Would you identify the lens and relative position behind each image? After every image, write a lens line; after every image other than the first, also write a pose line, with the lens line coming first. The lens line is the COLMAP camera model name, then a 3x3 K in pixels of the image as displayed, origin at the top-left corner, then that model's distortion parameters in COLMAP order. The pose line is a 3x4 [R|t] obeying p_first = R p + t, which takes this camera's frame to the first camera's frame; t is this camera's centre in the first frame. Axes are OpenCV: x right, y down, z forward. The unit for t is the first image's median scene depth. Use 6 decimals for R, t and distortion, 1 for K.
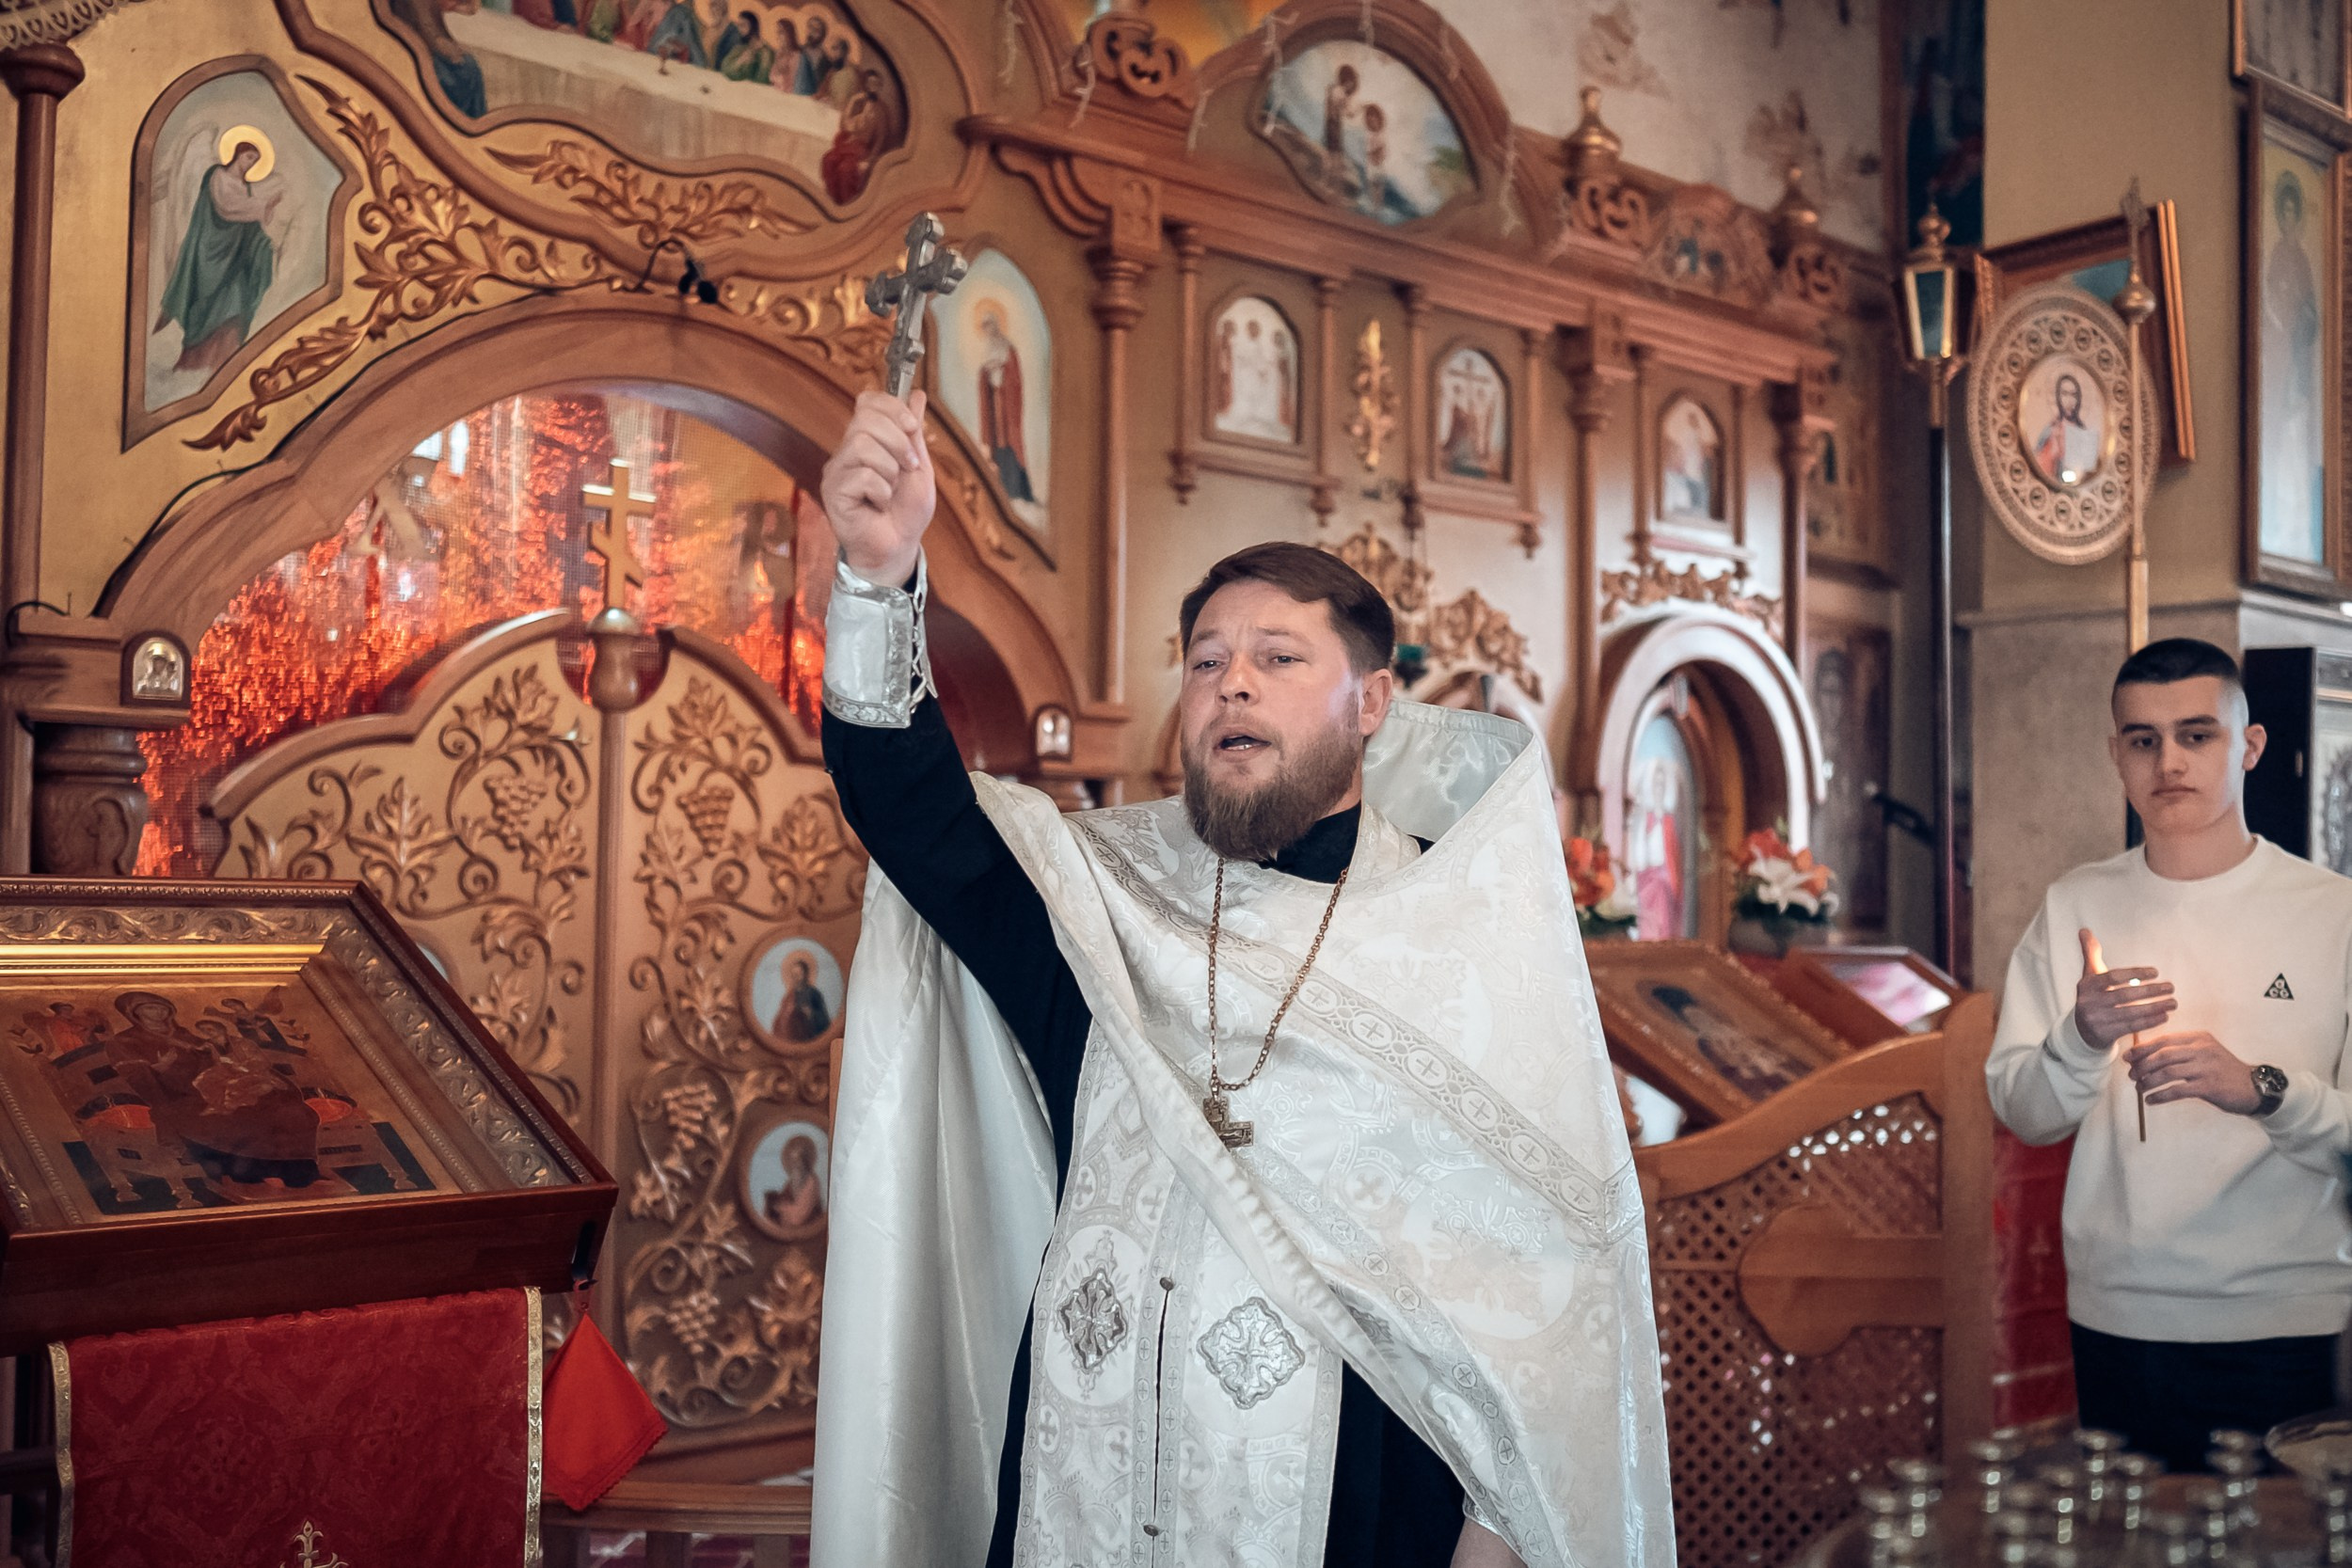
lens RADIAL K [[2375.6, 0, 1190.7], [0, 2375.6, 804.9], [0, 0, 1]] dist [-0.024174, 0.000000]
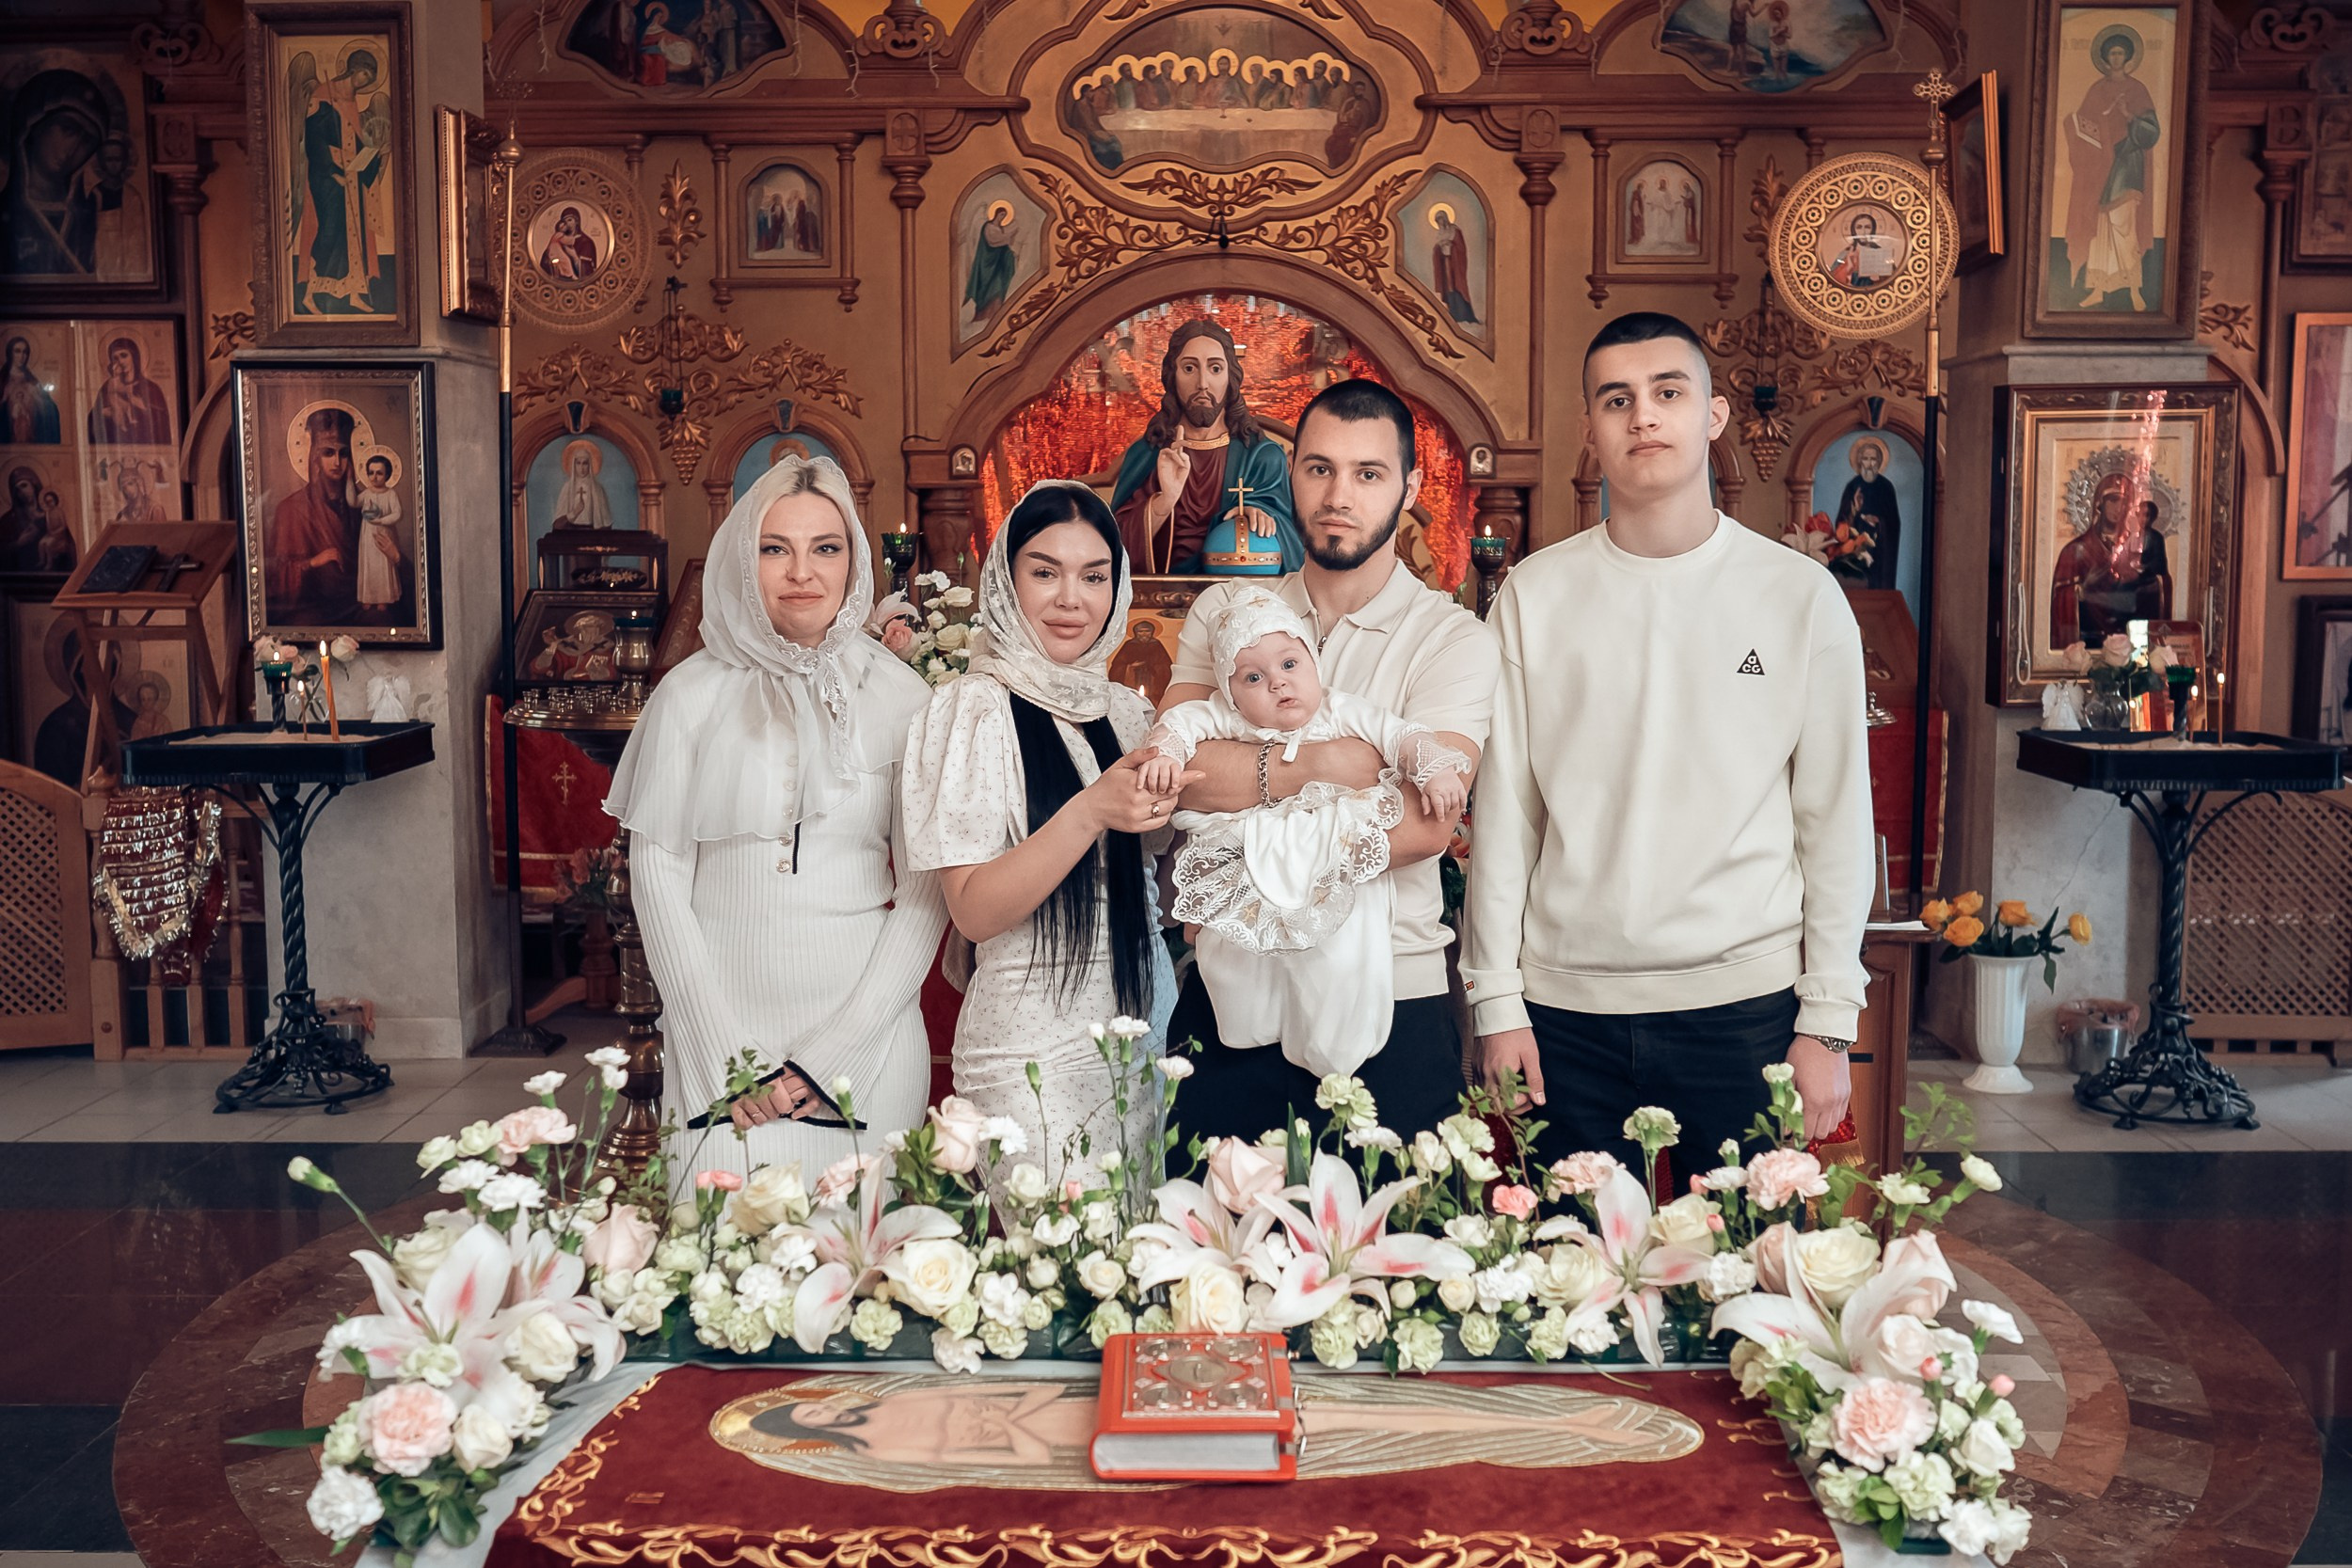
lens RADIAL K [[2375.6, 0, 1190.6], [0, 2375.6, 788.5], [0, 0, 1]] dist [-0.024174, 0.000000]
pose [[0.733338, 0.056623, -0.677503, 0.957222], [0.036875, 0.991746, 0.122800, -0.014940], [0.678864, -0.115037, 0.725197, -0.389621]]
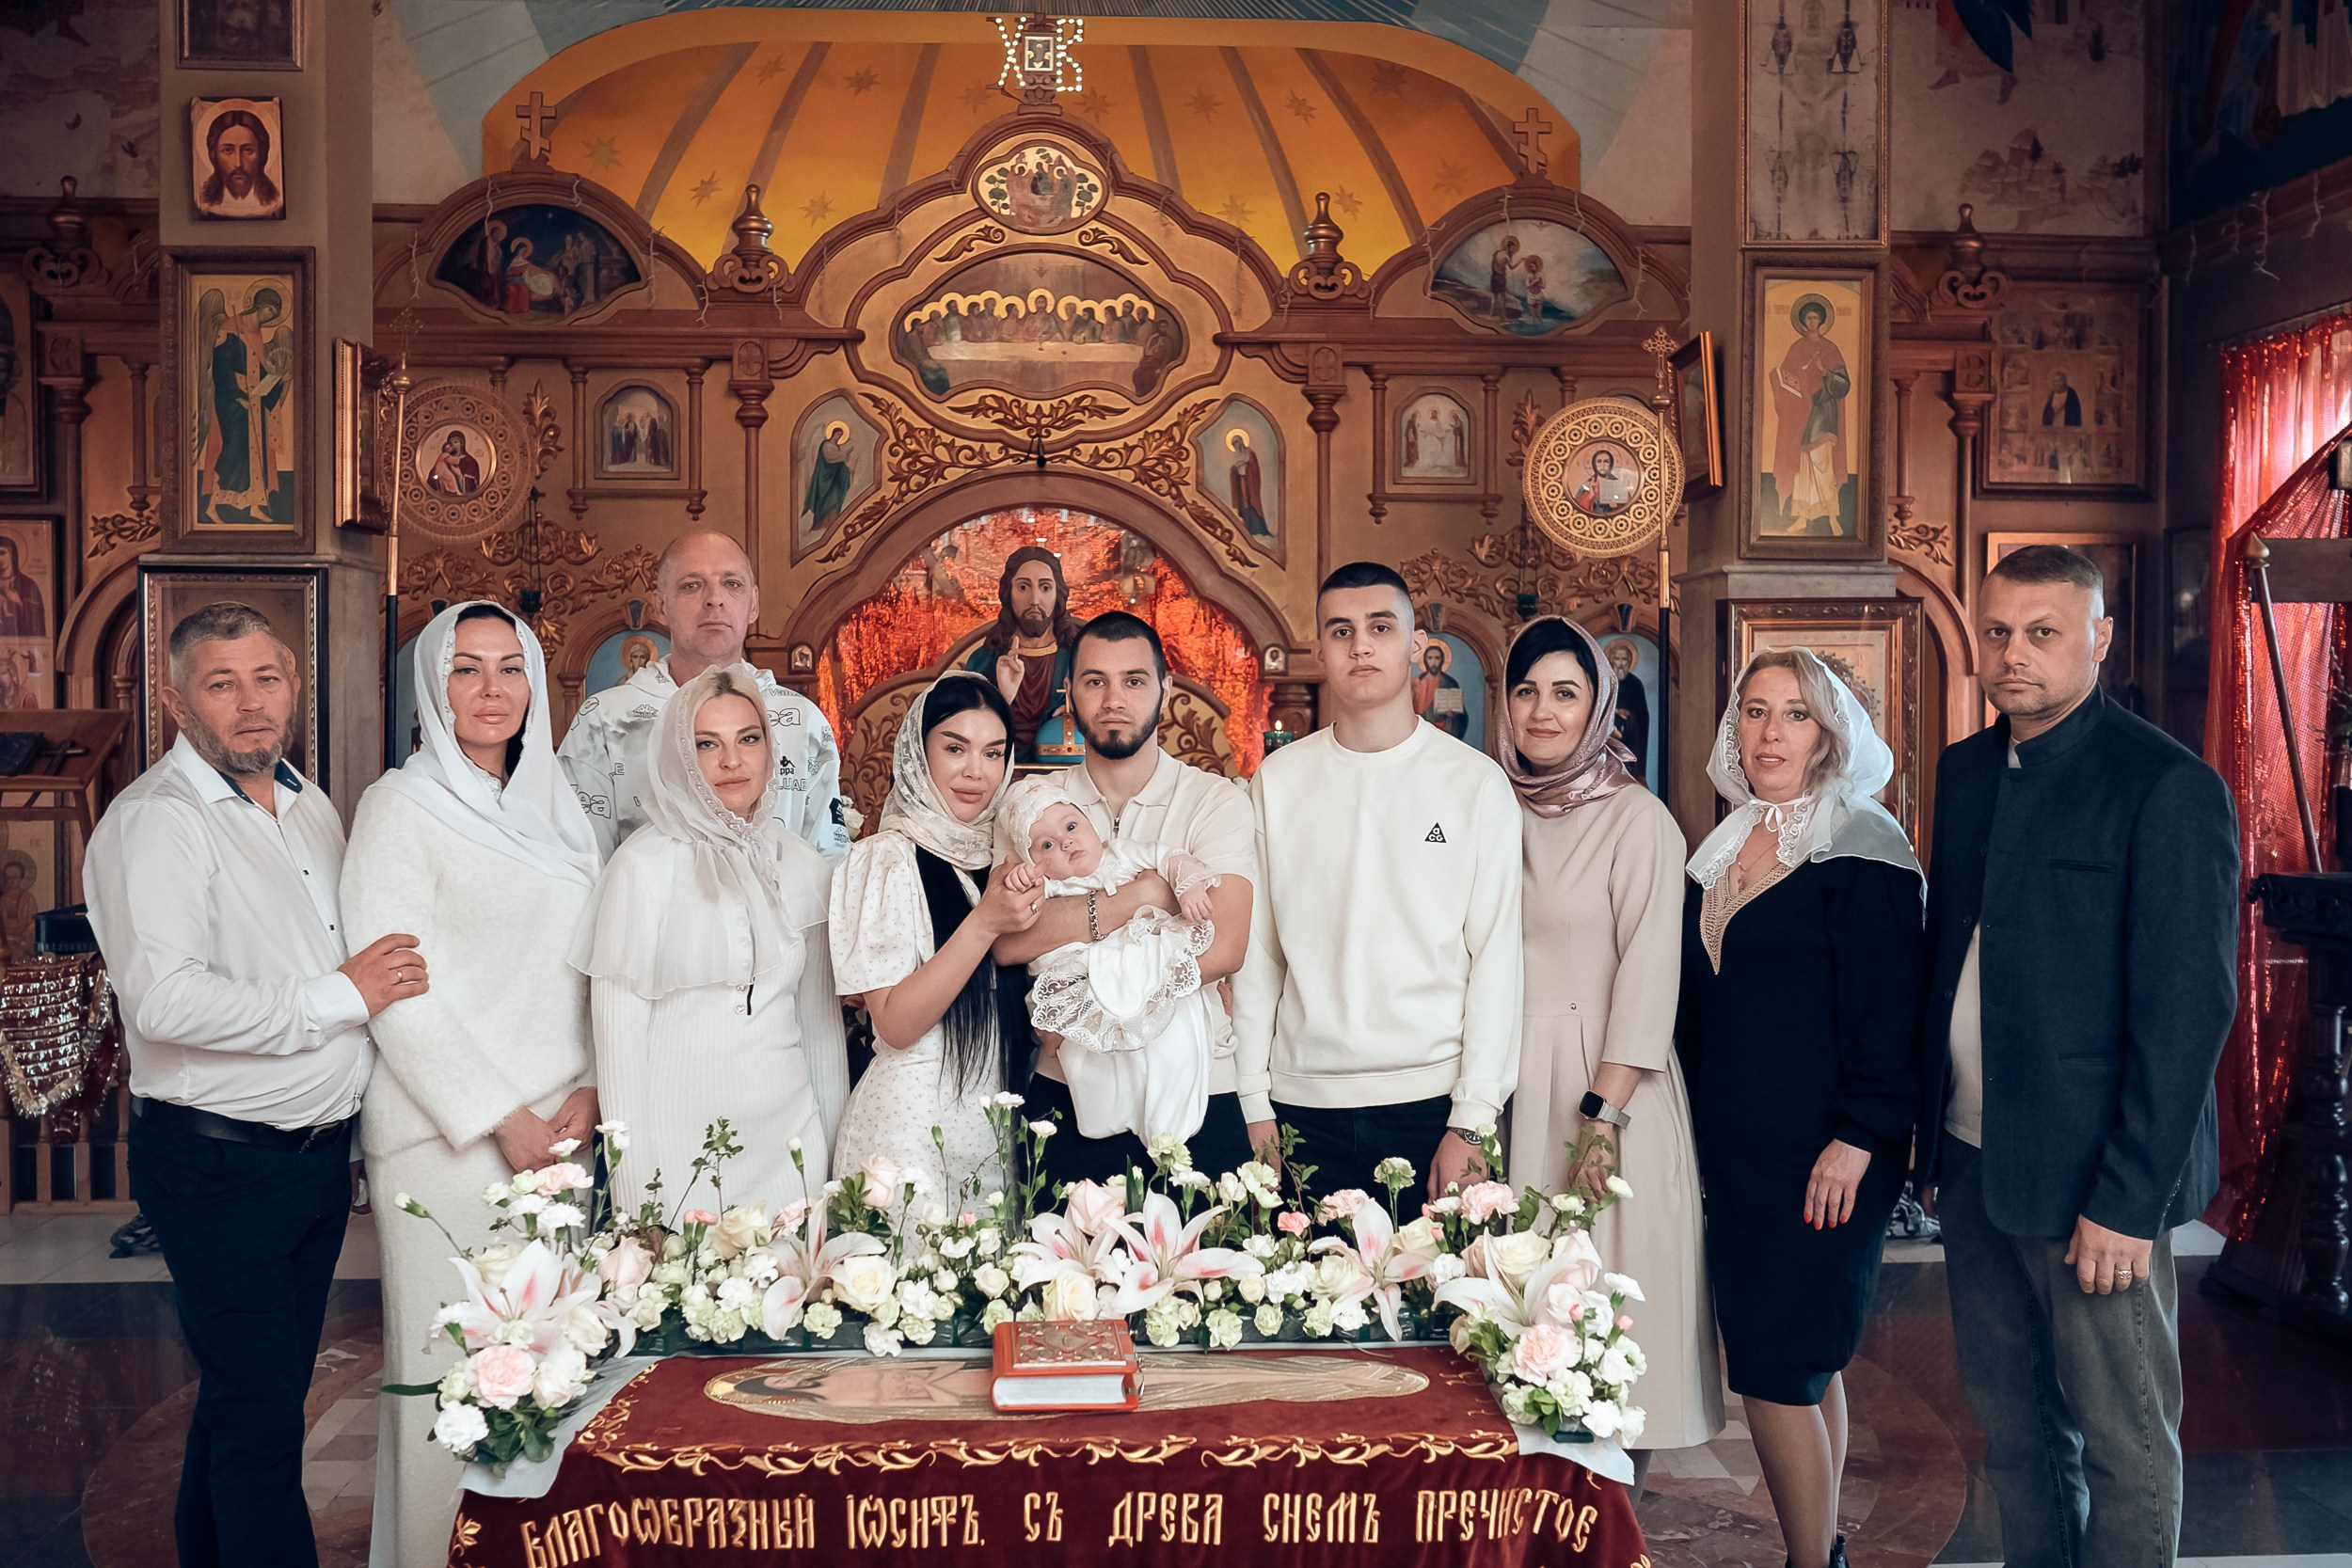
lens RADIAL K [[2375.6, 0, 1189.5], [0, 2375.6, 796.2], [0, 0, 1]] dist [-0.024174, 0.000000]
pose [[0.787338, 0.006361, -0.616489, 1.051513], [0.032152, 0.998162, 0.051361, -0.021888], [0.615683, -0.060260, 0.785687, -0.513819]]
